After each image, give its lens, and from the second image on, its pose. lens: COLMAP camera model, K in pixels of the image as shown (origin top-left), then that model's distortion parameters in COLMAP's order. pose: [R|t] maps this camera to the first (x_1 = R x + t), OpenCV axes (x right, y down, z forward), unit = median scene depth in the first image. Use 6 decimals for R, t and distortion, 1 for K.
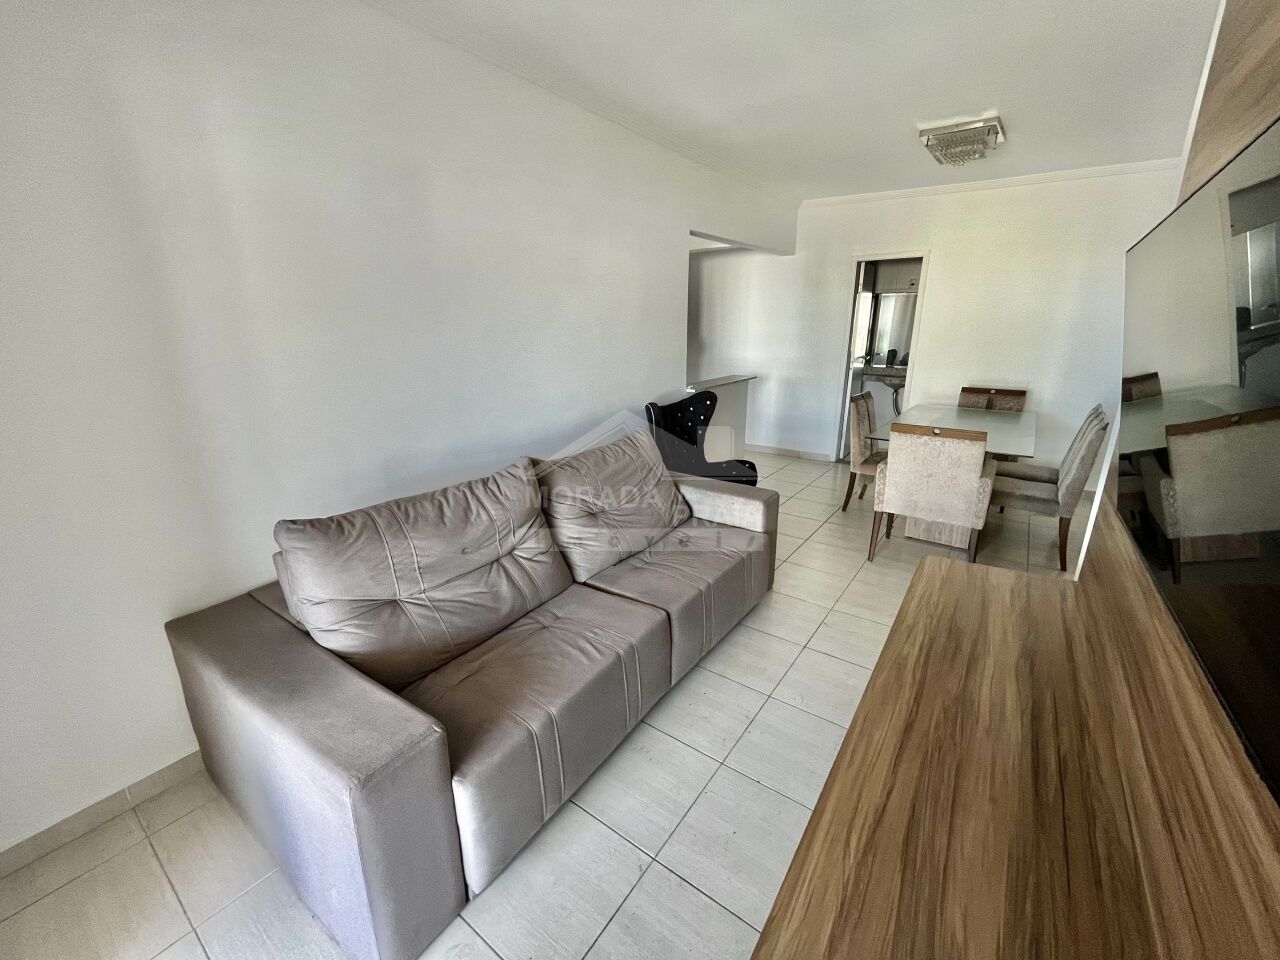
lens RADIAL K [[524.8, 0, 643.1], [0, 524.8, 483.9], [0, 0, 1]] dist [-0.002783, -0.000038]
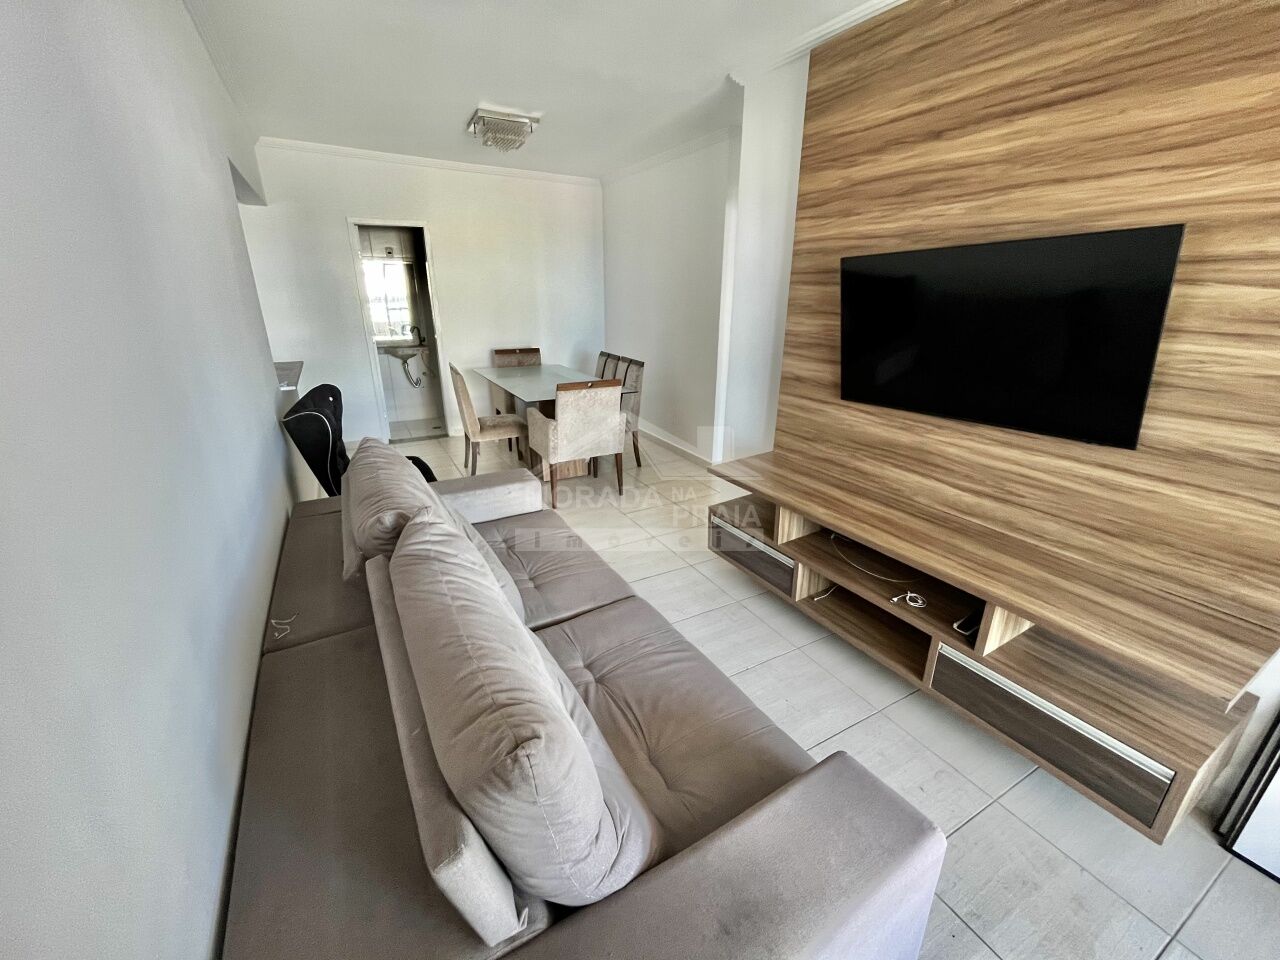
lens RADIAL K [[524.8, 0, 639.3], [0, 524.8, 479.8], [0, 0, 1]] dist [-0.002783, -0.000038]
pose [[0.431956, -0.301769, 0.849911, -0.372748], [0.261872, 0.943729, 0.201987, -0.081282], [-0.863039, 0.135318, 0.486674, 0.255252]]
